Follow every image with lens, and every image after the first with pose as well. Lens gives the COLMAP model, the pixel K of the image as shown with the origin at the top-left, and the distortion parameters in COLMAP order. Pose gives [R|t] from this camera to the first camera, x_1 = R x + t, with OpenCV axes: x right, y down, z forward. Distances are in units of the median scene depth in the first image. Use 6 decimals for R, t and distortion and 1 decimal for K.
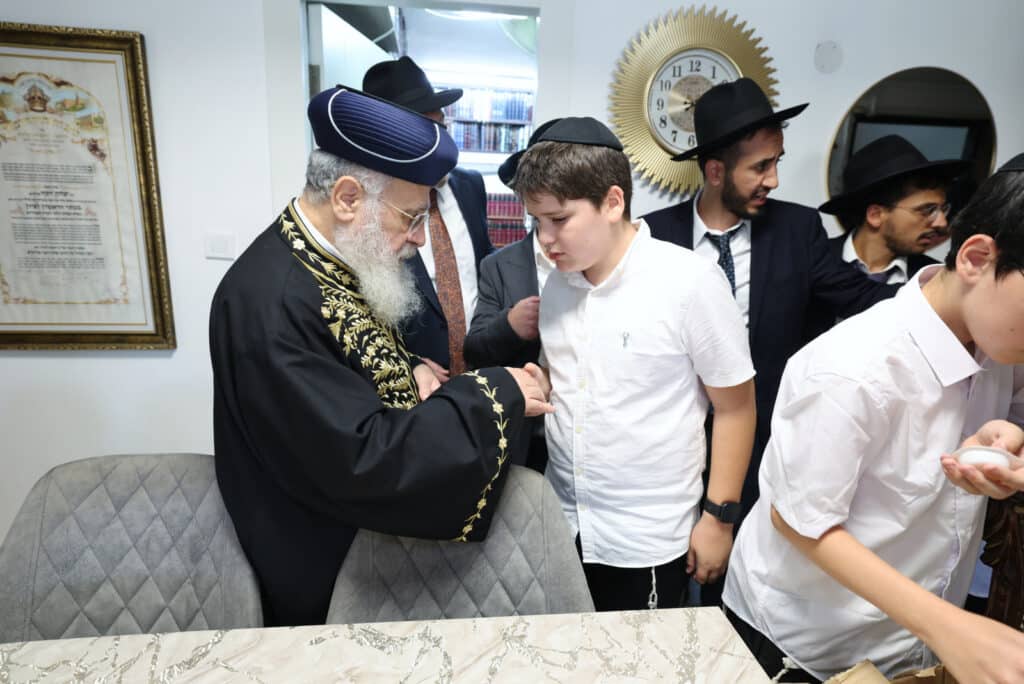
lens RADIAL K [[565.3, 0, 512.0], [0, 565.3, 342.0], [0, 0, 1]] dist [-0.031516, 0.031520]
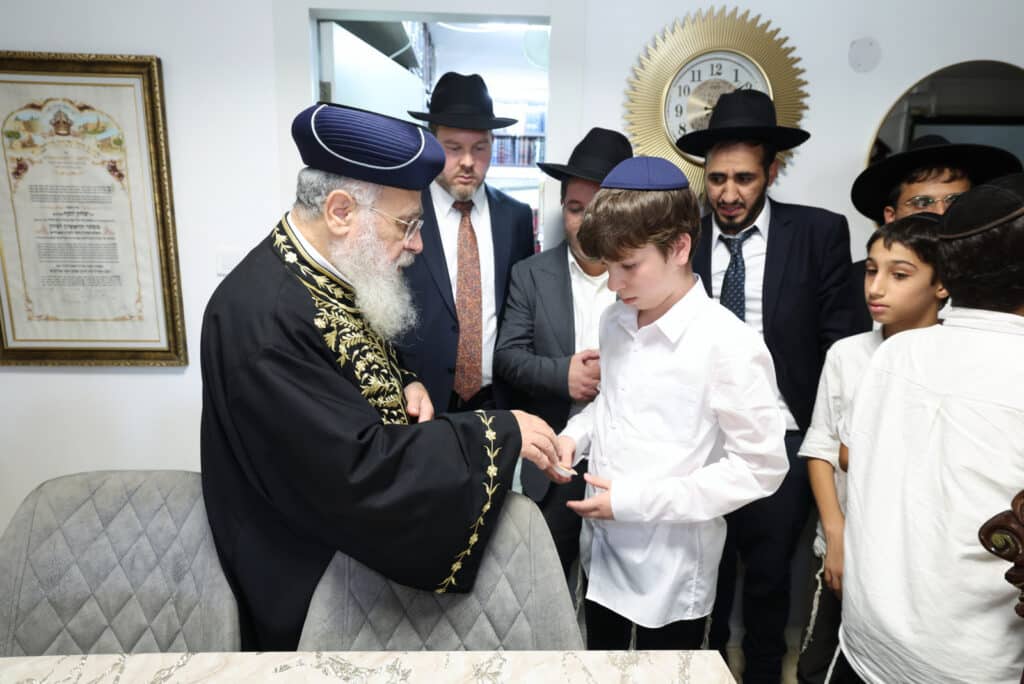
lens RADIAL K [[585.5, 0, 512.0], [0, 585.5, 342.0], [0, 0, 1]] dist [-0.025454, 0.030993]
pose [[0.996844, 0.001704, -0.079370, 0.068513], [-0.004410, 0.999415, -0.033921, 0.003141], [0.079265, 0.034164, 0.996268, 0.009673]]
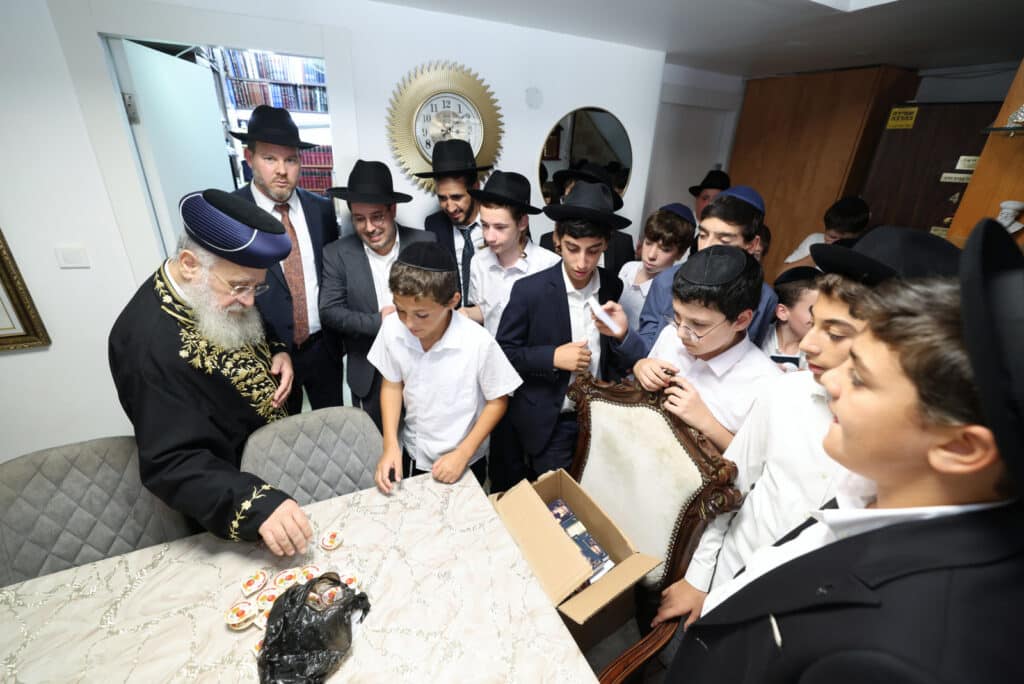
lens RADIAL K [[438.6, 0, 512.0], [0, 438.6, 342.0], [0, 0, 1]] dist [-0.042145, 0.014517]
pose [[0.941982, -0.131812, 0.308698, 0.069640], [0.061629, 0.971953, 0.226958, -0.158108], [-0.329956, -0.194766, 0.923686, -0.212906]]
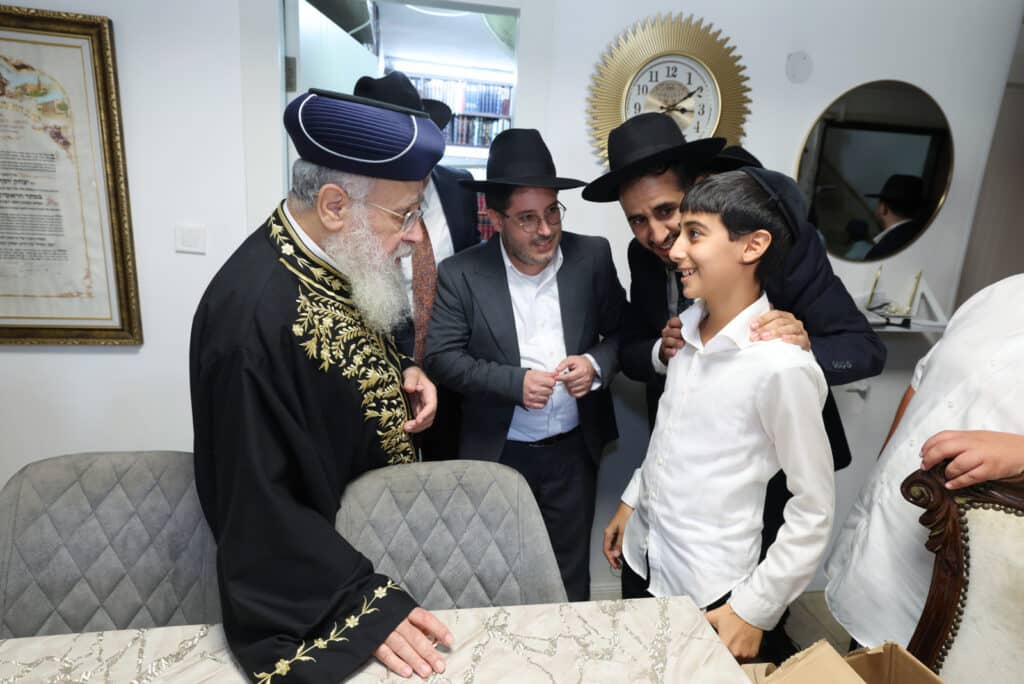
lens RADIAL K [[582.8, 0, 512.0], [0, 582.8, 342.0], [0, 0, 1]] dist [-0.031473, 0.035810]
pose [[0.998490, 0.009471, 0.054116, -0.016647], [-0.009700, 0.999945, 0.003968, -0.002836], [-0.054075, -0.004487, 0.998527, -0.039538]]
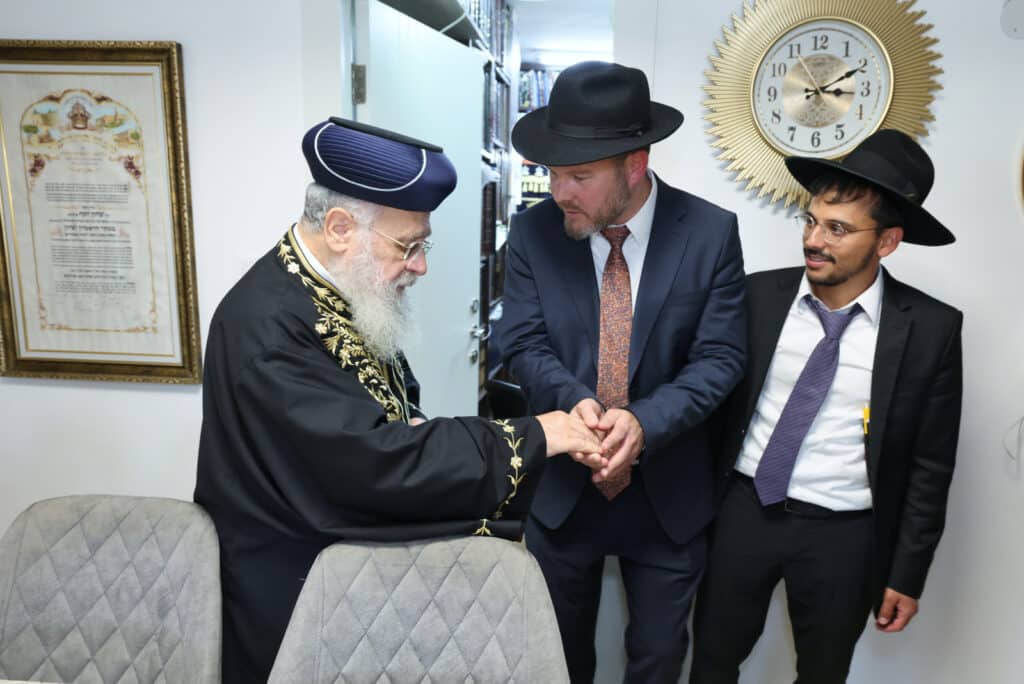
lens RADIAL K [[732.1, 0, 535.2], [0, 732.1, 362.7], [0, 0, 1]] dist [-0.017223, 0.046717]
pose [[0.978873, 0.033663, -0.201679, 0.178043], [-0.040835, 0.998669, -0.031508, -0.007506], [0.200350, 0.039078, 0.978945, -0.045231]]
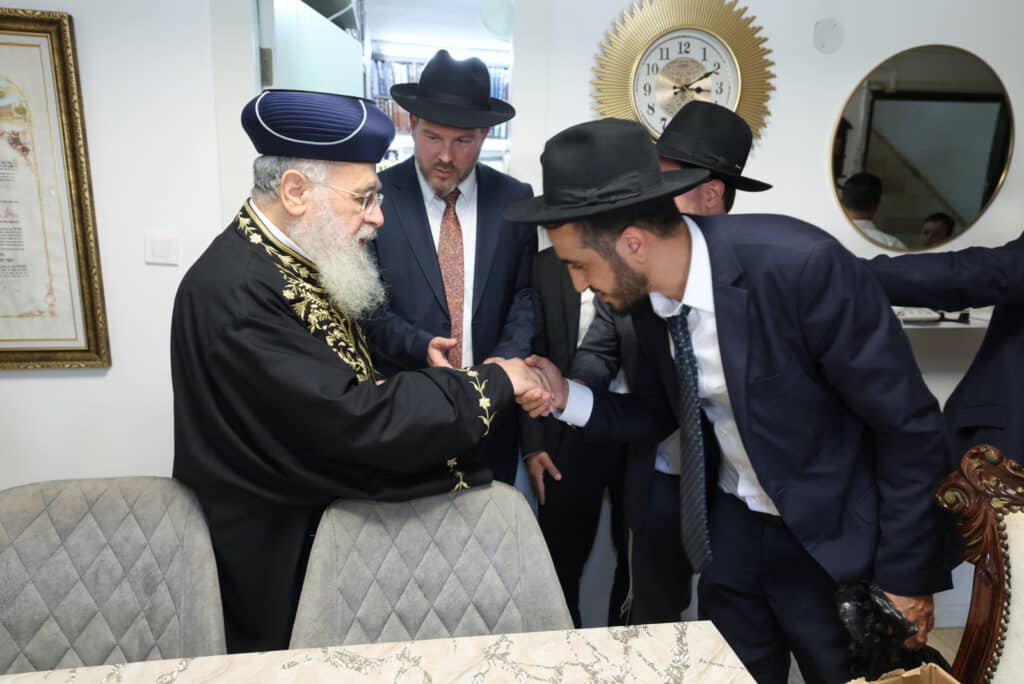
lens RADIAL K [[672.3, 0, 512.0], [0, 672.3, 342.0], [0, 0, 1]] dist [-0.015328, 0.045912]
pose [[0.999394, -0.018305, 0.029602, 0.003165], [0.018943, 0.999591, -0.021438, 0.009577], [-0.029198, 0.021985, 0.999332, -0.090051]]
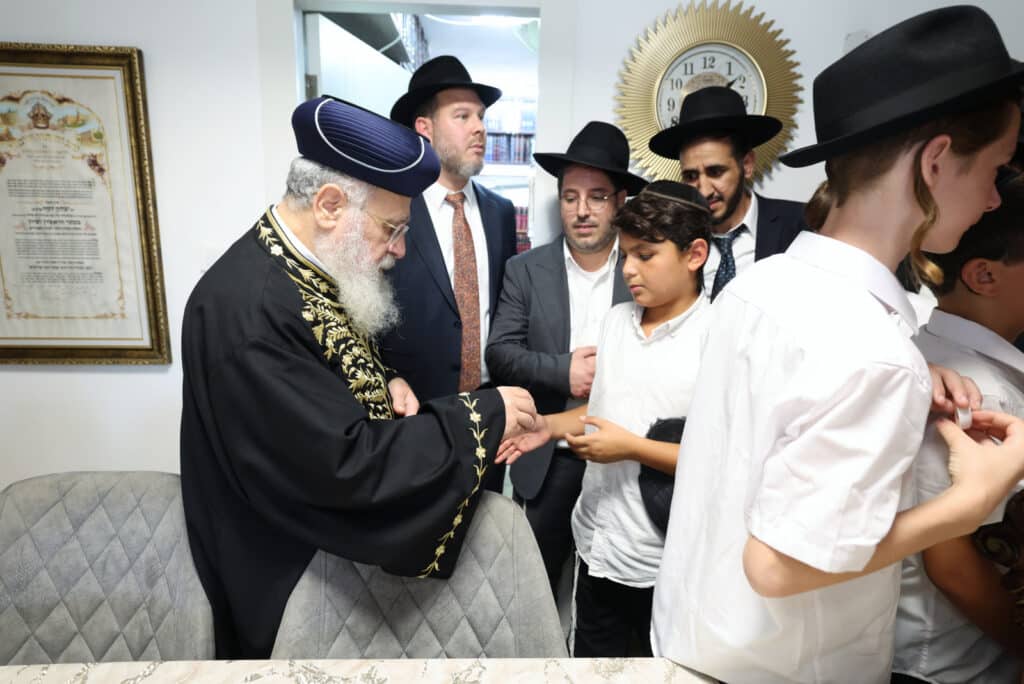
lens RADIAL K [[585.5, 0, 512.0], [0, 585.5, 342.0], [0, 0, 1]] dist [-0.025454, 0.030993]
pose [[0.997055, 0.001926, -0.076660, 0.084091], [-0.004442, 0.999457, -0.032661, 0.004760], [0.076555, 0.032905, 0.996522, 0.031196]]
